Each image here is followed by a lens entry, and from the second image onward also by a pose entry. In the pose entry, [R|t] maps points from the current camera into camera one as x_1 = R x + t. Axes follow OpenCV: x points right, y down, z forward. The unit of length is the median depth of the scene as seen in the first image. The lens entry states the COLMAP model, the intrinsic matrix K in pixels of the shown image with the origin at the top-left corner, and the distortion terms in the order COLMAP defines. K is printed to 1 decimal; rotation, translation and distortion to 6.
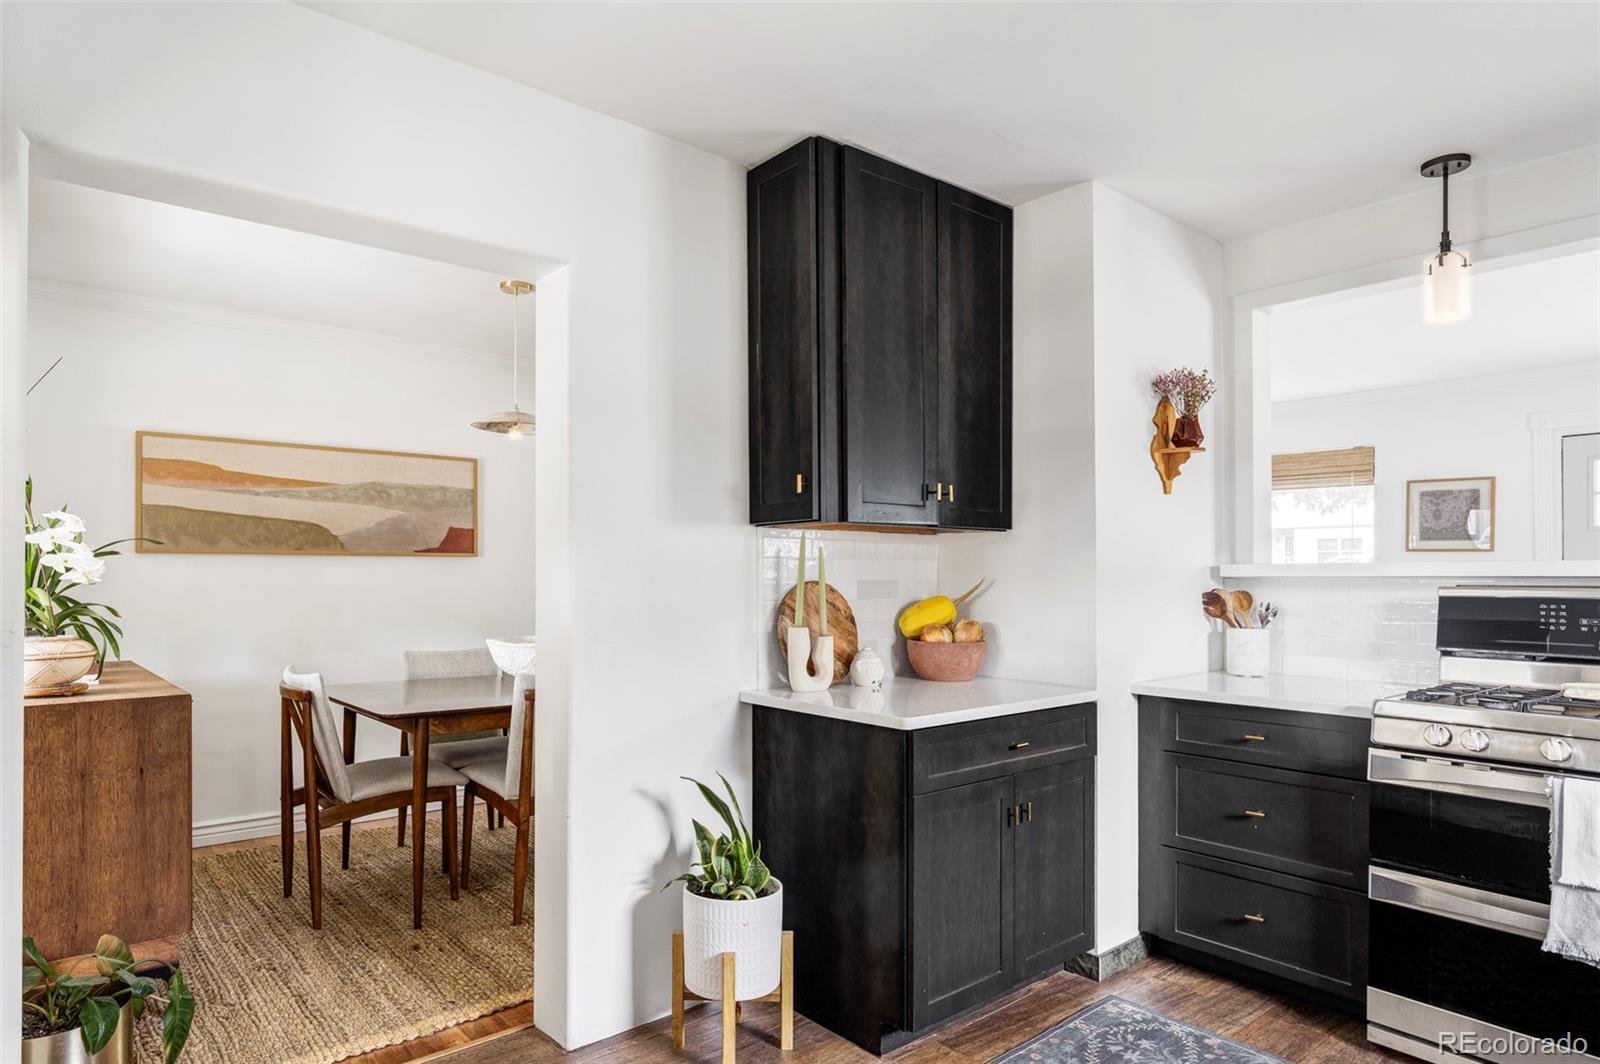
lens RADIAL K [[910.7, 0, 751.7], [0, 910.7, 577.3], [0, 0, 1]] dist [-0.007920, 0.010621]
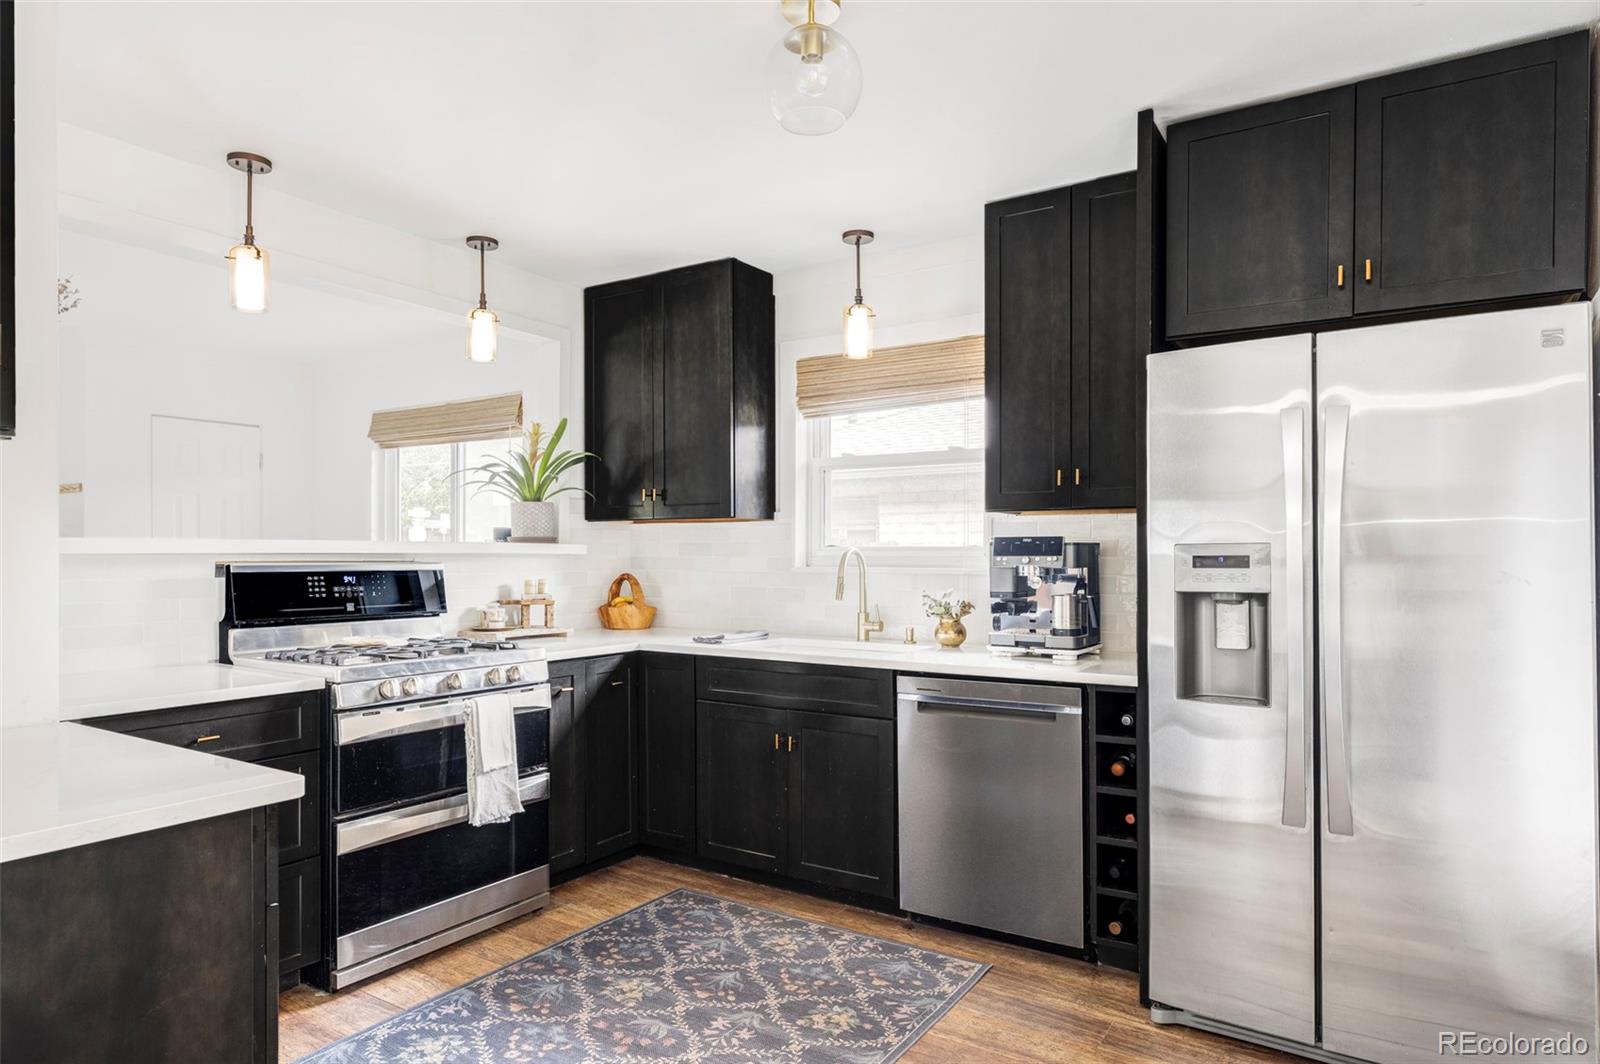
lens RADIAL K [[910.7, 0, 797.6], [0, 910.7, 569.7], [0, 0, 1]] dist [-0.007920, 0.010621]
pose [[-0.275067, -0.018227, 0.961252, -0.454554], [0.001077, 0.999814, 0.019267, -0.001569], [-0.961424, 0.006335, -0.274997, 0.720831]]
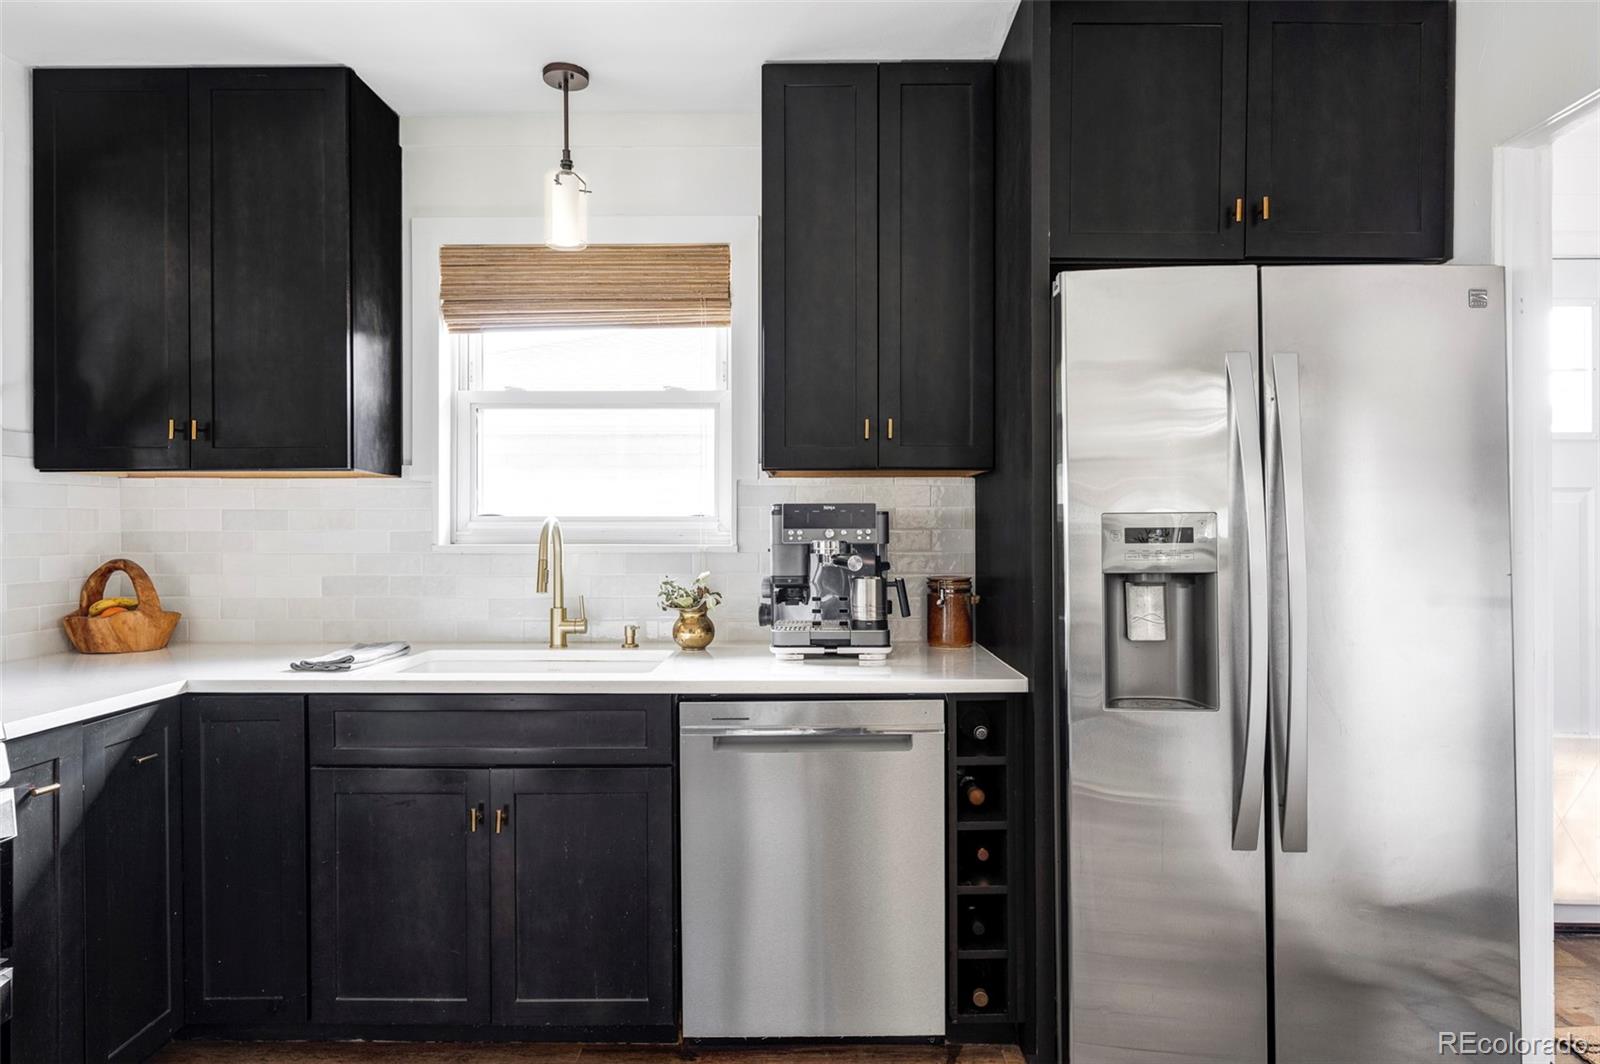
lens RADIAL K [[910.7, 0, 802.7], [0, 910.7, 529.0], [0, 0, 1]] dist [-0.007920, 0.010621]
pose [[-0.739091, -0.004504, 0.673590, 0.007166], [0.002611, 0.999951, 0.009551, -0.004523], [-0.673600, 0.008818, -0.739043, 0.800984]]
